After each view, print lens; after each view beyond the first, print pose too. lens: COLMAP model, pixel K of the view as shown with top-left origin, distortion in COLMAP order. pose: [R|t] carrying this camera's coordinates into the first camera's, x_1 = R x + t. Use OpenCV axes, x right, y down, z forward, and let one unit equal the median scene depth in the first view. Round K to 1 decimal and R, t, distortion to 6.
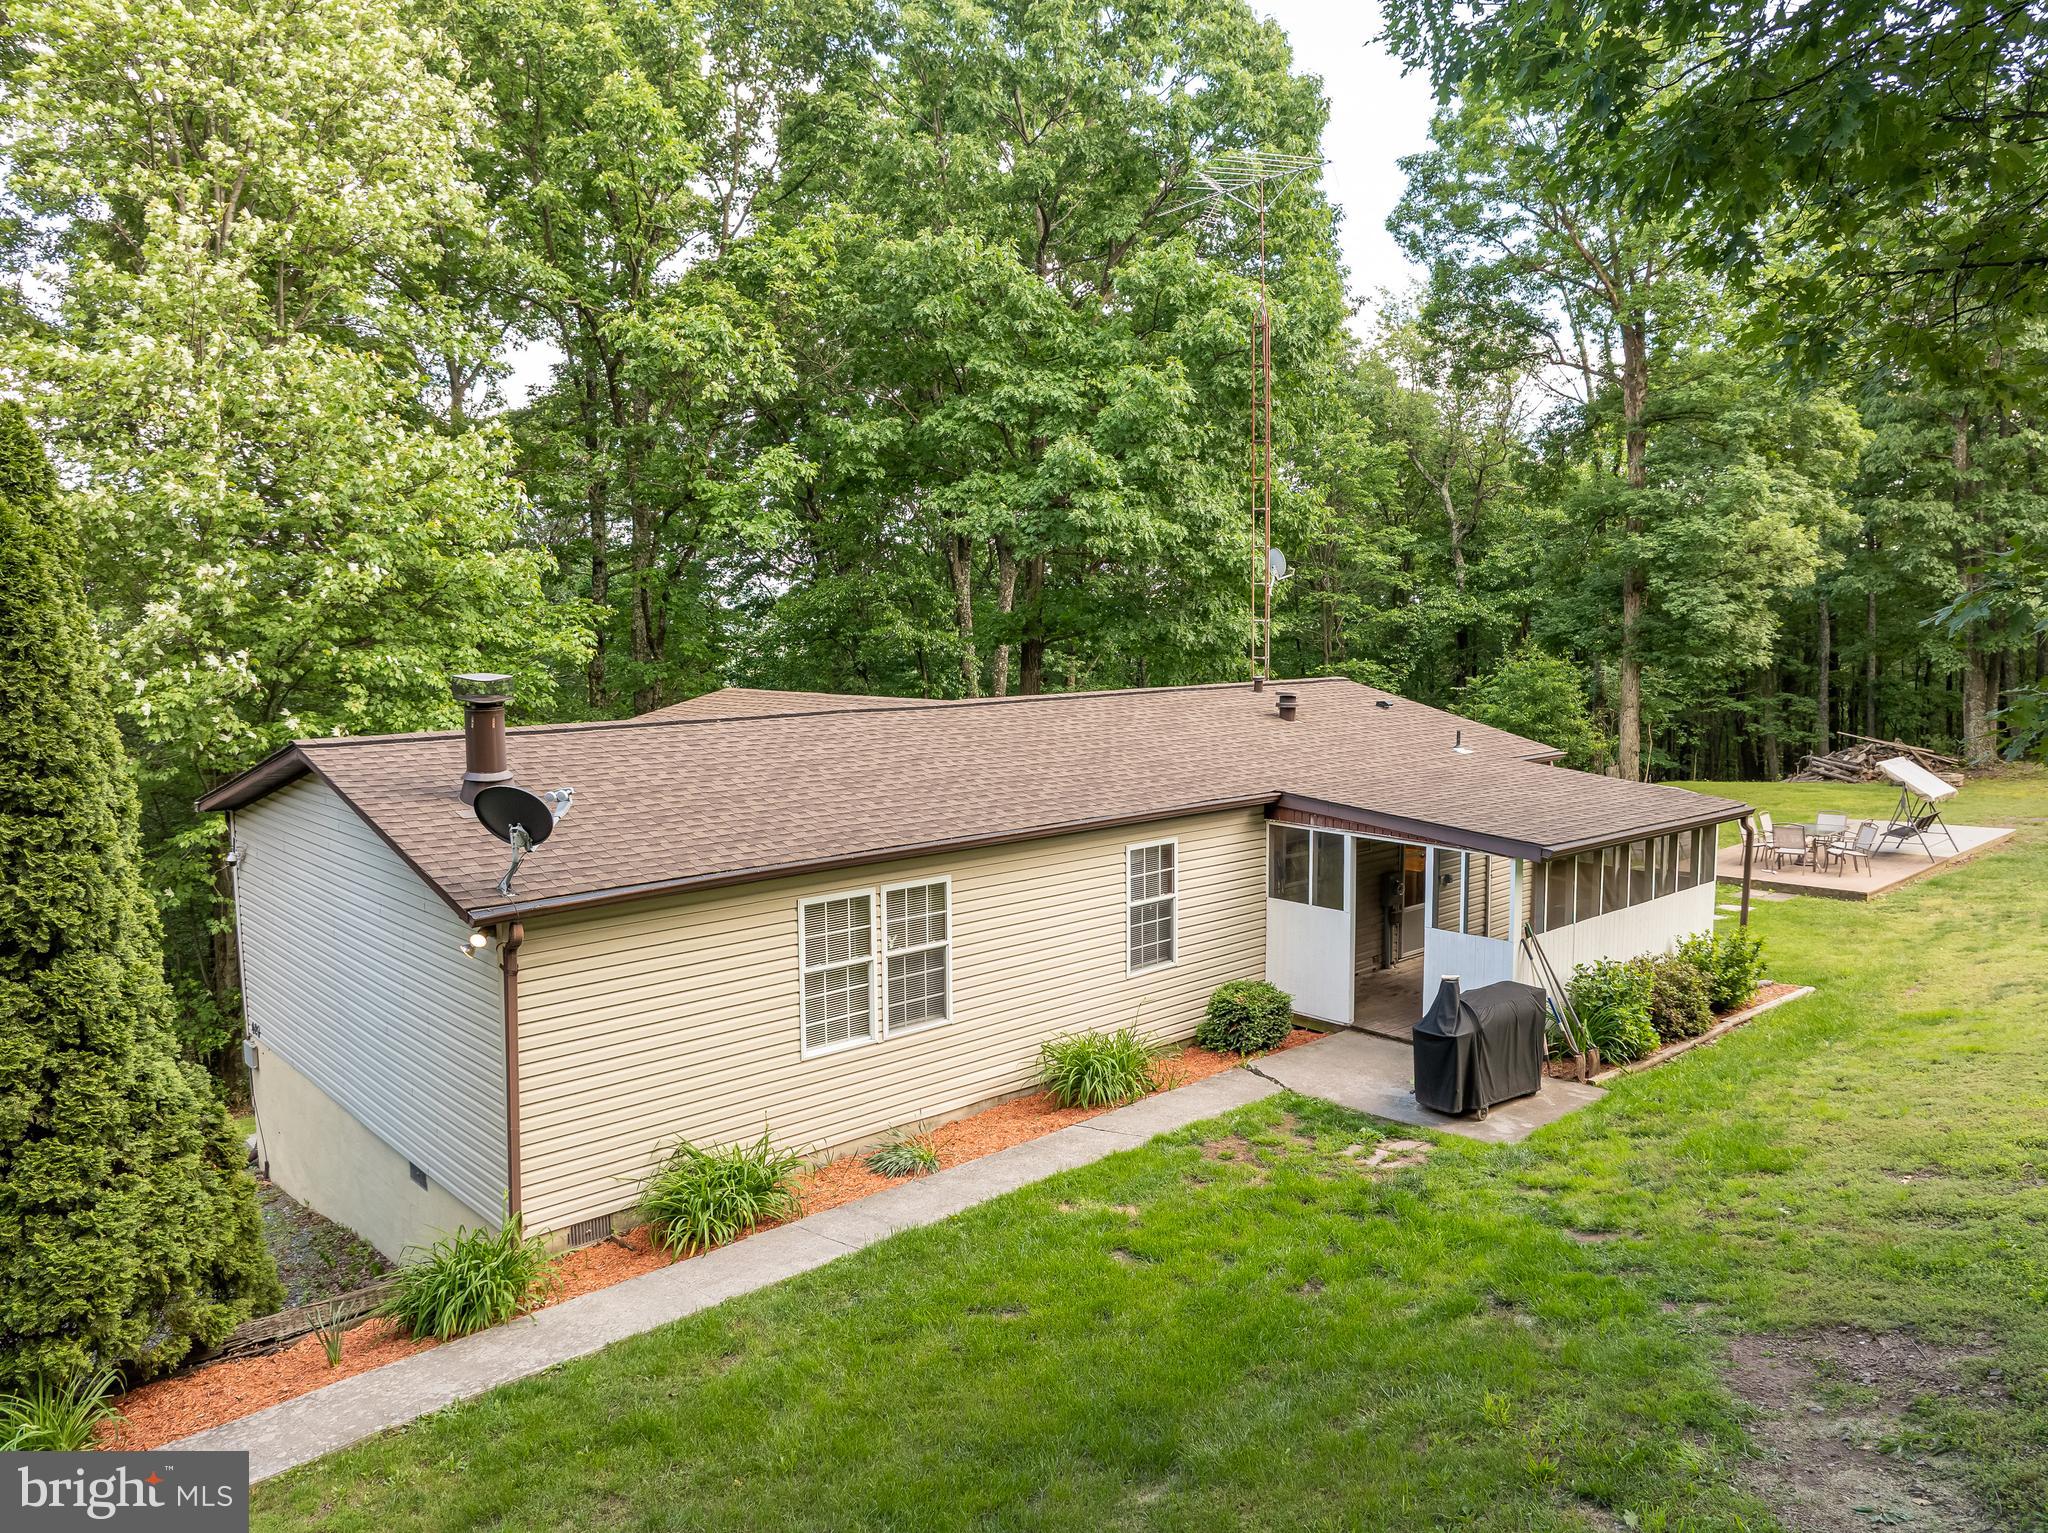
lens RADIAL K [[1400.5, 0, 1020.5], [0, 1400.5, 757.6], [0, 0, 1]] dist [-0.013725, -0.044554]
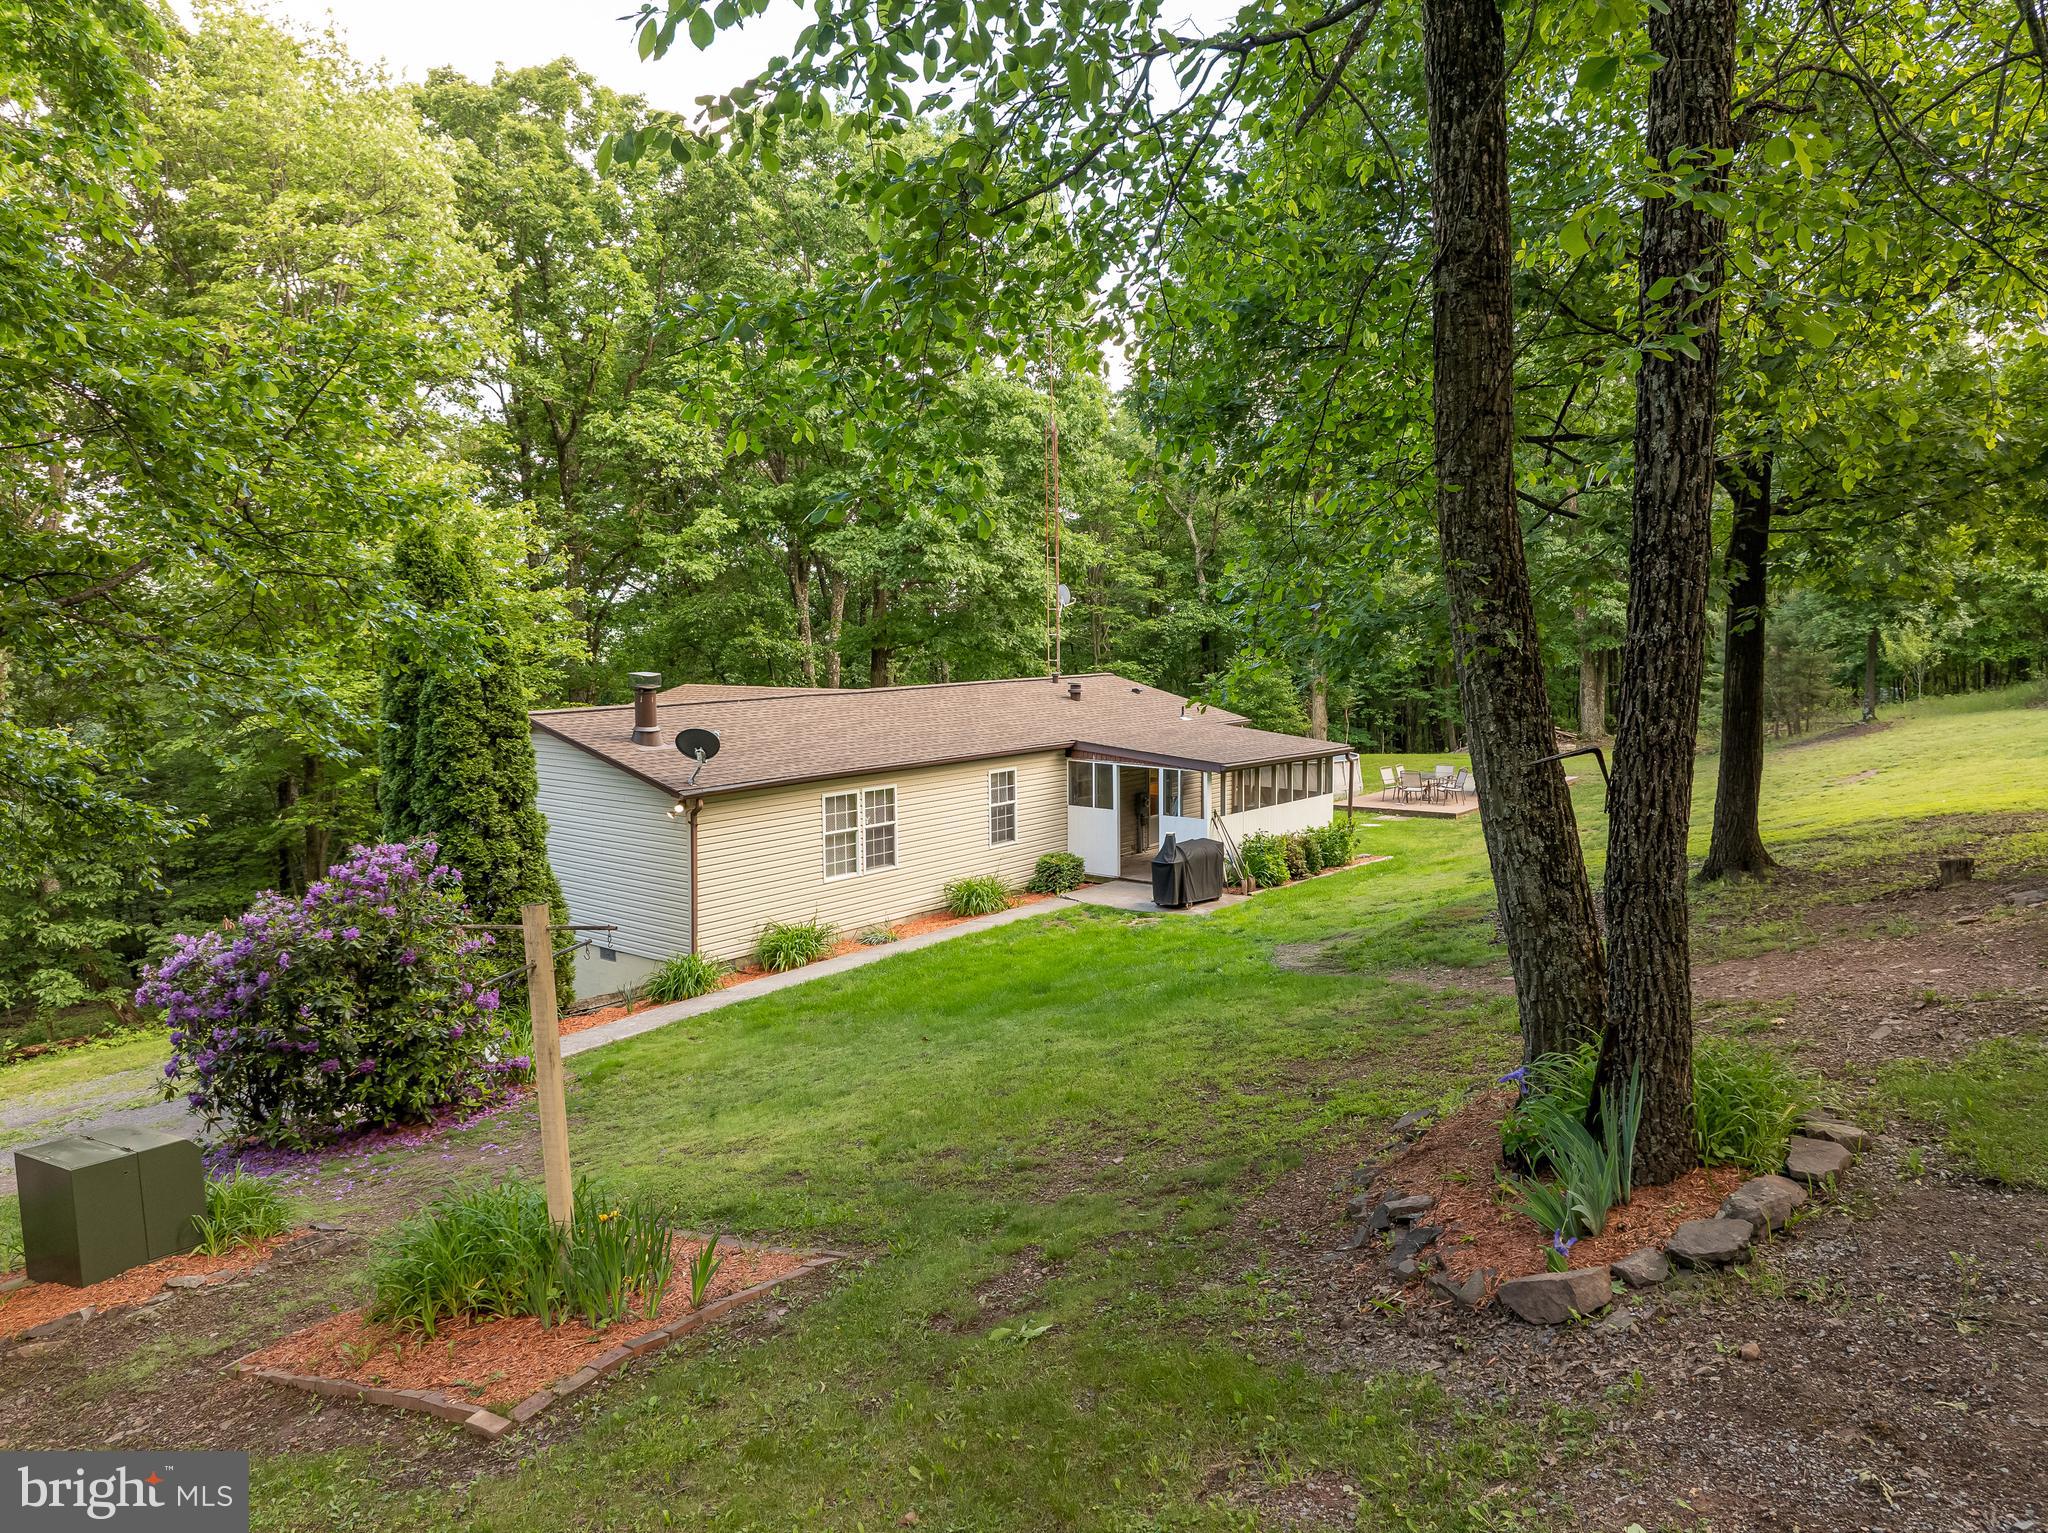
lens RADIAL K [[1400.5, 0, 1020.5], [0, 1400.5, 757.6], [0, 0, 1]] dist [-0.013725, -0.044554]
pose [[0.986758, -0.016965, 0.161308, -0.157013], [0.017172, 0.999853, 0.000107, 0.046039], [-0.161287, 0.002664, 0.986904, -0.675773]]
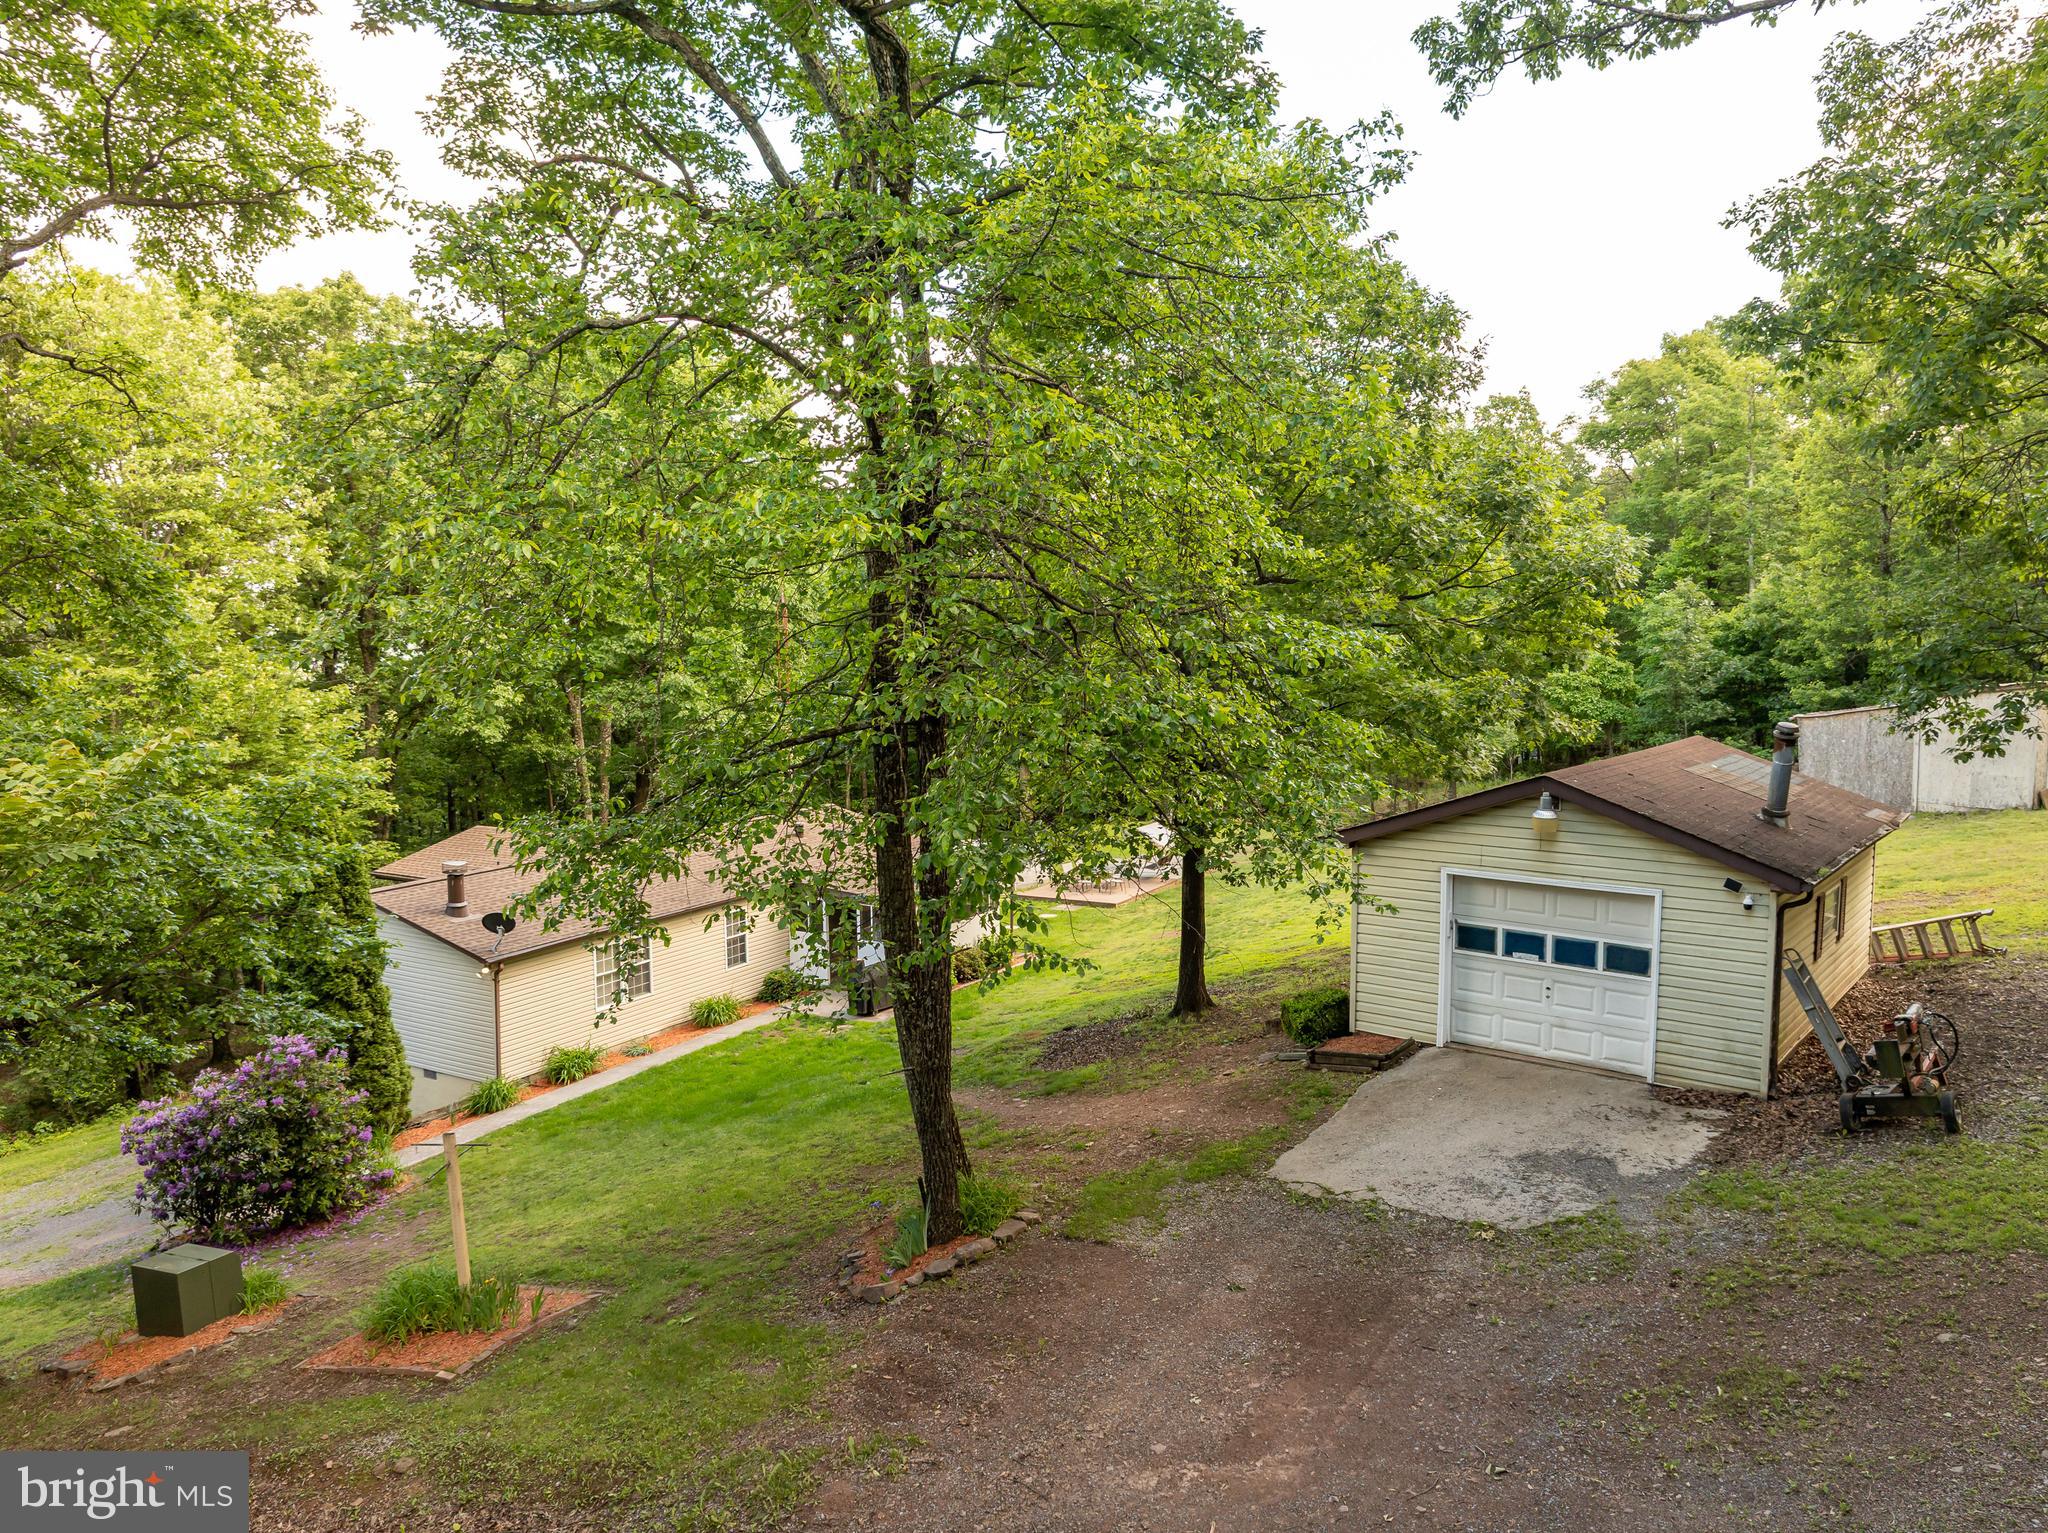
lens RADIAL K [[1398.0, 0, 1024.0], [0, 1398.0, 766.5], [0, 0, 1]] dist [-0.047316, -0.002888]
pose [[0.949137, -0.030519, 0.313380, -0.156162], [0.031584, 0.999500, 0.001677, -0.154594], [-0.313274, 0.008306, 0.949626, -1.235010]]
